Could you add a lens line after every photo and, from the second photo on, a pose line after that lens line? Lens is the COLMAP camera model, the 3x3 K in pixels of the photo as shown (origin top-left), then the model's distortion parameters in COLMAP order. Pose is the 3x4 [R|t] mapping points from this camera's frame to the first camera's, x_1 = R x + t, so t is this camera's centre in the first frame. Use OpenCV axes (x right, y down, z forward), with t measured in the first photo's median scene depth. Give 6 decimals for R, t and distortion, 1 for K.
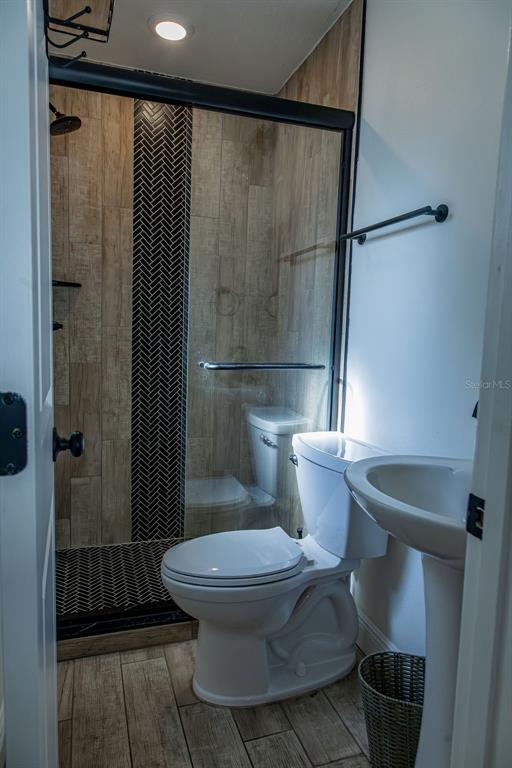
lens RADIAL K [[513.6, 0, 250.9], [0, 513.6, 385.7], [0, 0, 1]] dist [0.022325, -0.002678]
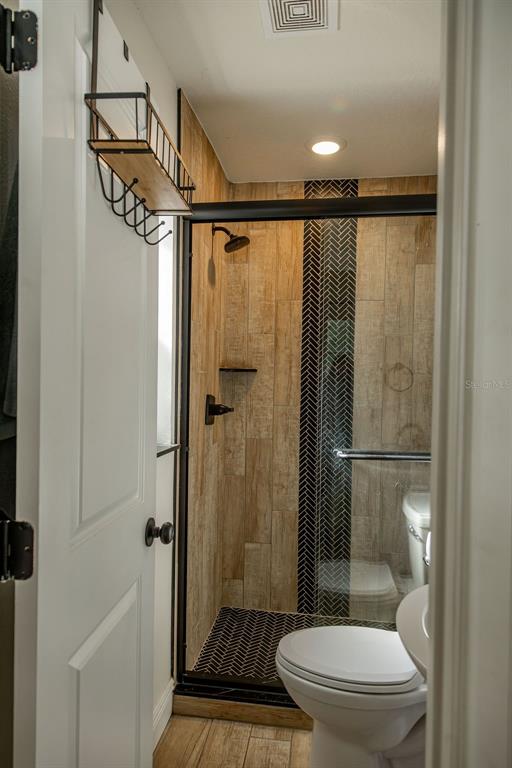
lens RADIAL K [[513.6, 0, 250.9], [0, 513.6, 385.7], [0, 0, 1]] dist [0.022325, -0.002678]
pose [[0.893504, -0.010929, -0.448922, 0.163685], [-0.034213, 0.995141, -0.092322, -0.054811], [0.447750, 0.097849, 0.888789, -0.009125]]
